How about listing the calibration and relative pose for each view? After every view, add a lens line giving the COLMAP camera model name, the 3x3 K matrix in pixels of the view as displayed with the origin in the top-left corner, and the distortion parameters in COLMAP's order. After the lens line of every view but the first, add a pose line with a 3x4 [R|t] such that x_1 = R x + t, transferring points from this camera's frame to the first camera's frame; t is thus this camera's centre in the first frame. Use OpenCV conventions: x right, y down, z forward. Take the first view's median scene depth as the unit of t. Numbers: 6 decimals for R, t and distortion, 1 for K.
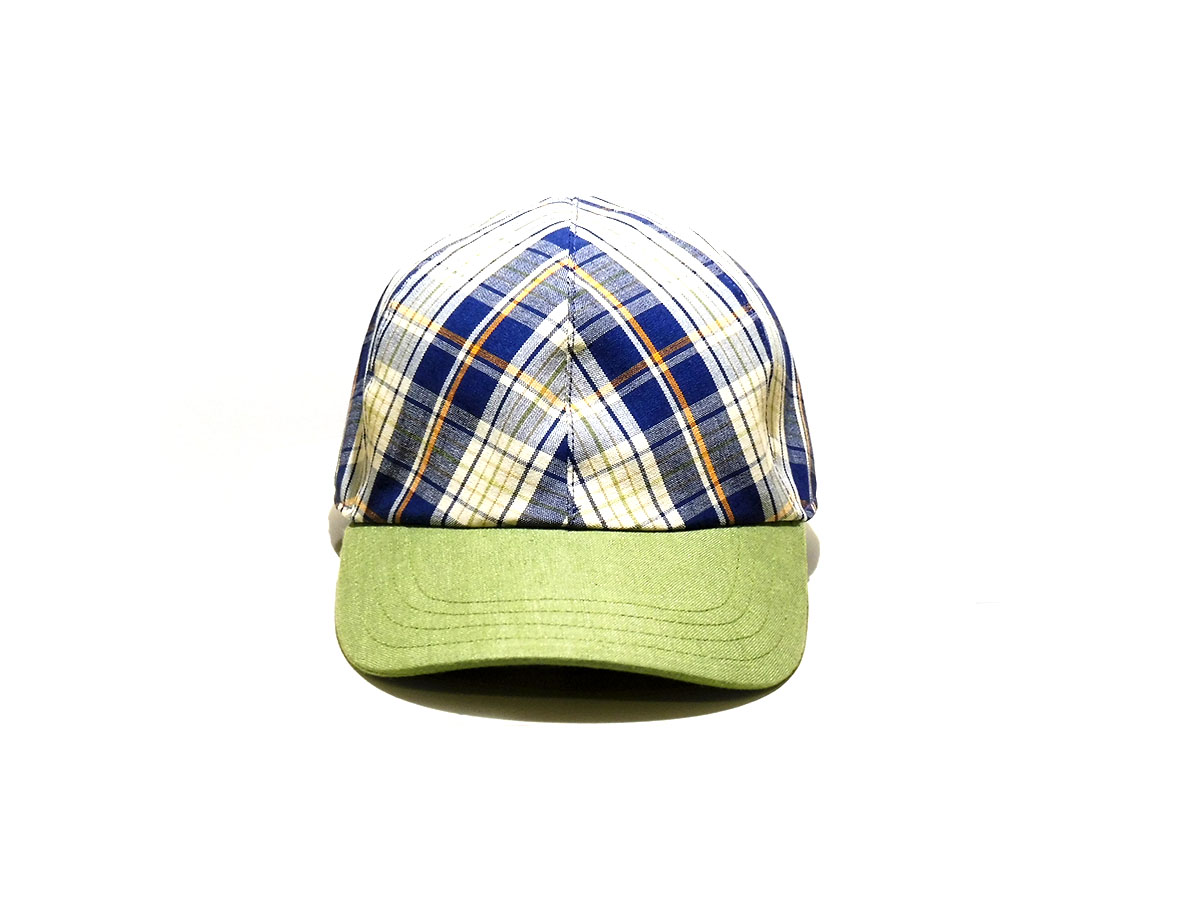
lens RADIAL K [[2487.8, 0, 600.0], [0, 2487.8, 450.0], [0, 0, 1]] dist [0.489840, -0.430968]
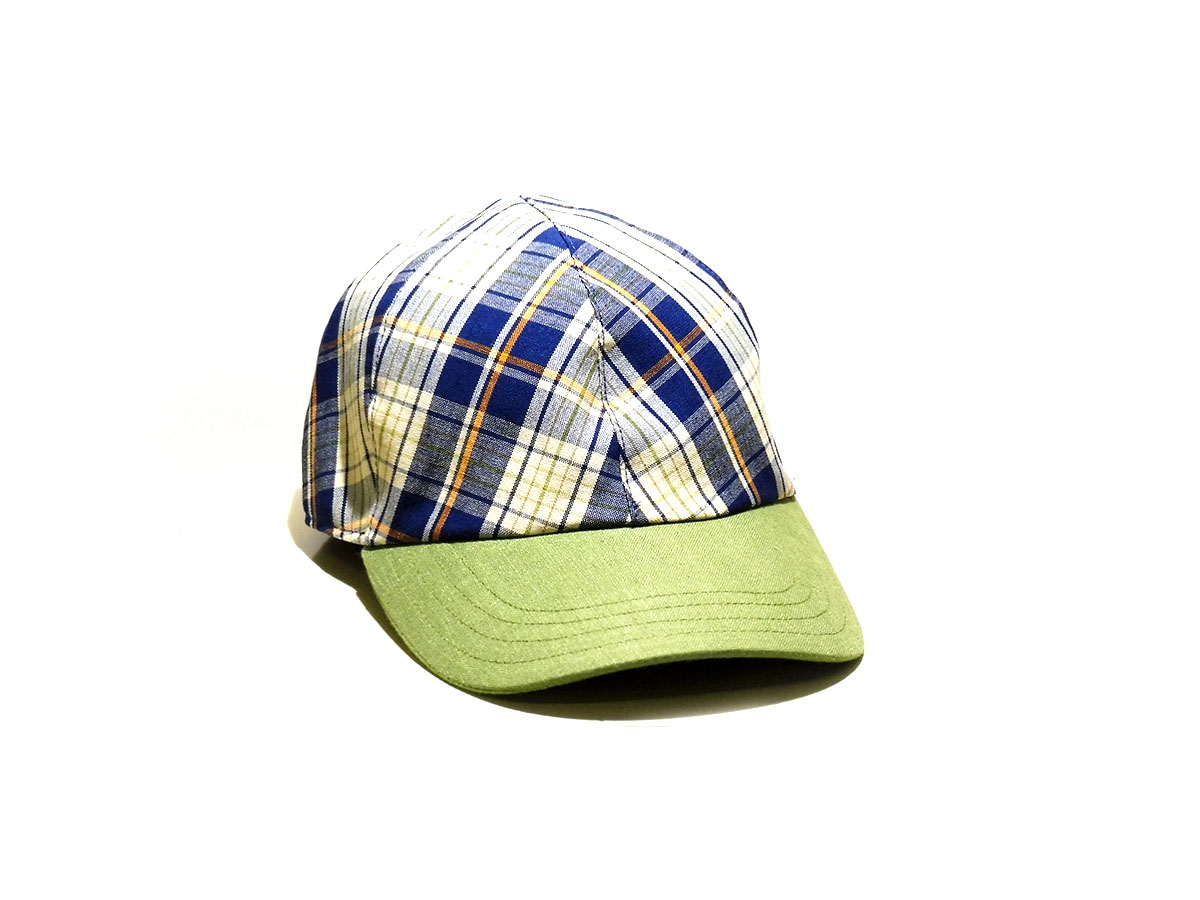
lens RADIAL K [[2487.8, 0, 600.0], [0, 2487.8, 450.0], [0, 0, 1]] dist [0.489840, -0.430968]
pose [[0.948259, -0.100024, 0.301332, -0.317158], [0.098444, 0.994932, 0.020465, -0.020135], [-0.301852, 0.010258, 0.953300, 0.046946]]
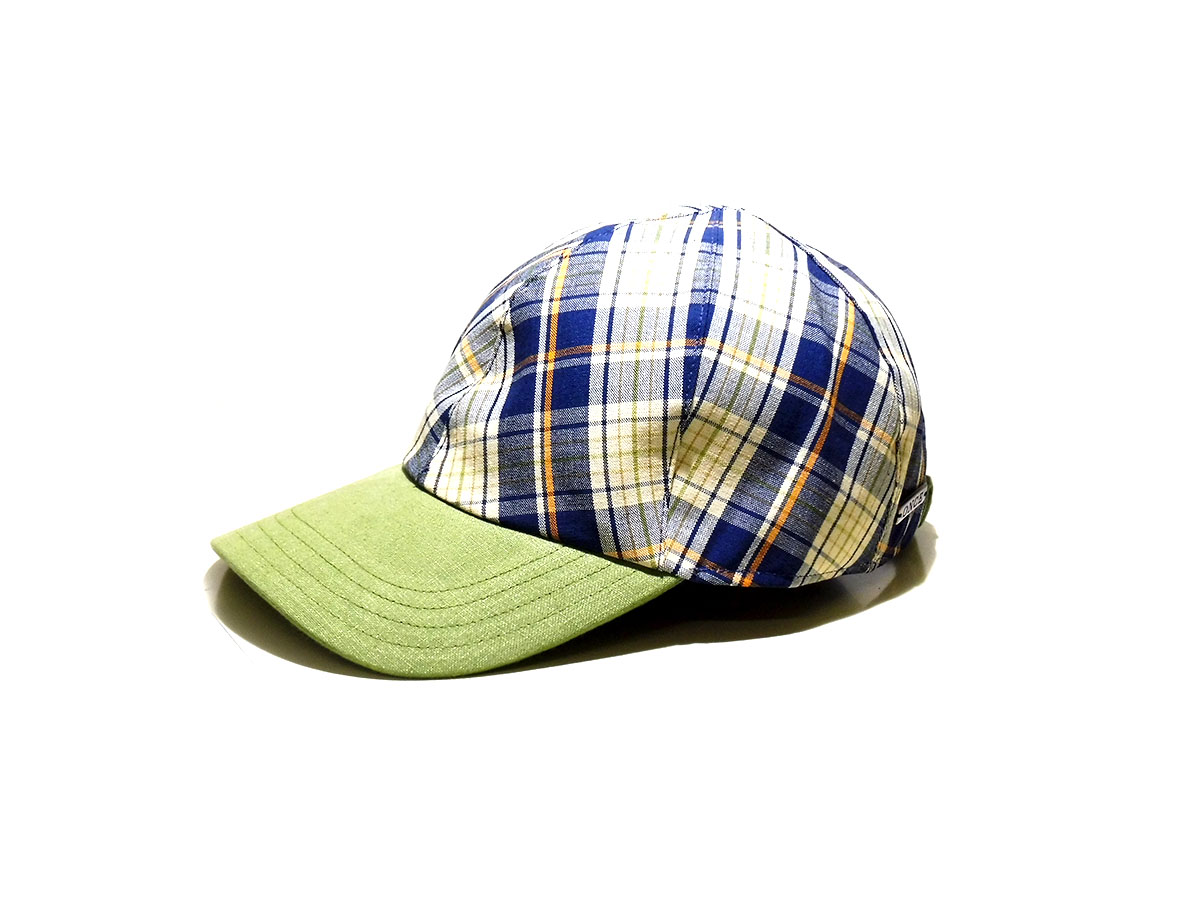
lens RADIAL K [[2487.8, 0, 600.0], [0, 2487.8, 450.0], [0, 0, 1]] dist [0.489840, -0.430968]
pose [[0.482475, 0.260550, -0.836261, 0.875245], [-0.272621, 0.951981, 0.139318, -0.145501], [0.832404, 0.160765, 0.530338, 0.497104]]
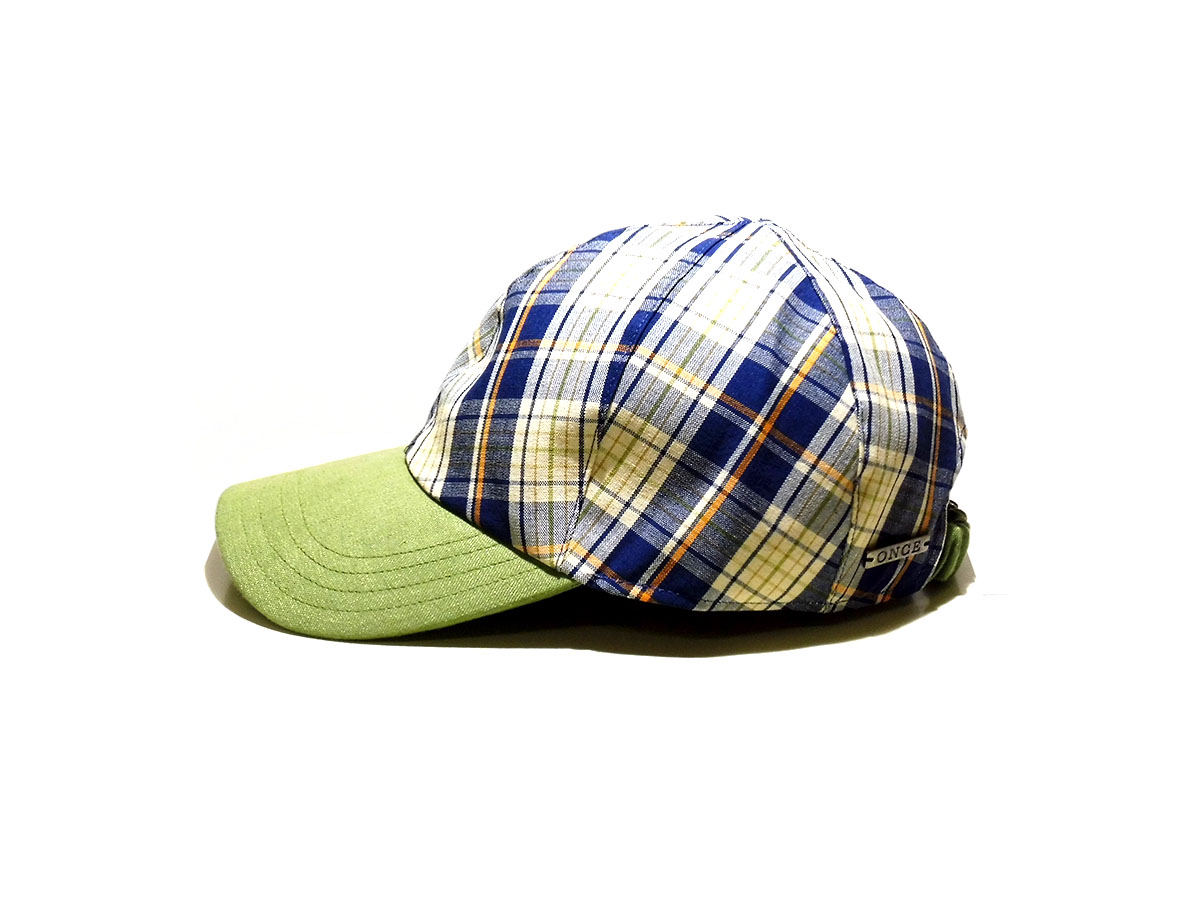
lens RADIAL K [[2487.8, 0, 600.0], [0, 2487.8, 450.0], [0, 0, 1]] dist [0.489840, -0.430968]
pose [[0.055608, 0.294667, -0.953981, 0.997753], [-0.317798, 0.910992, 0.262864, -0.274974], [0.946526, 0.288556, 0.144303, 0.903585]]
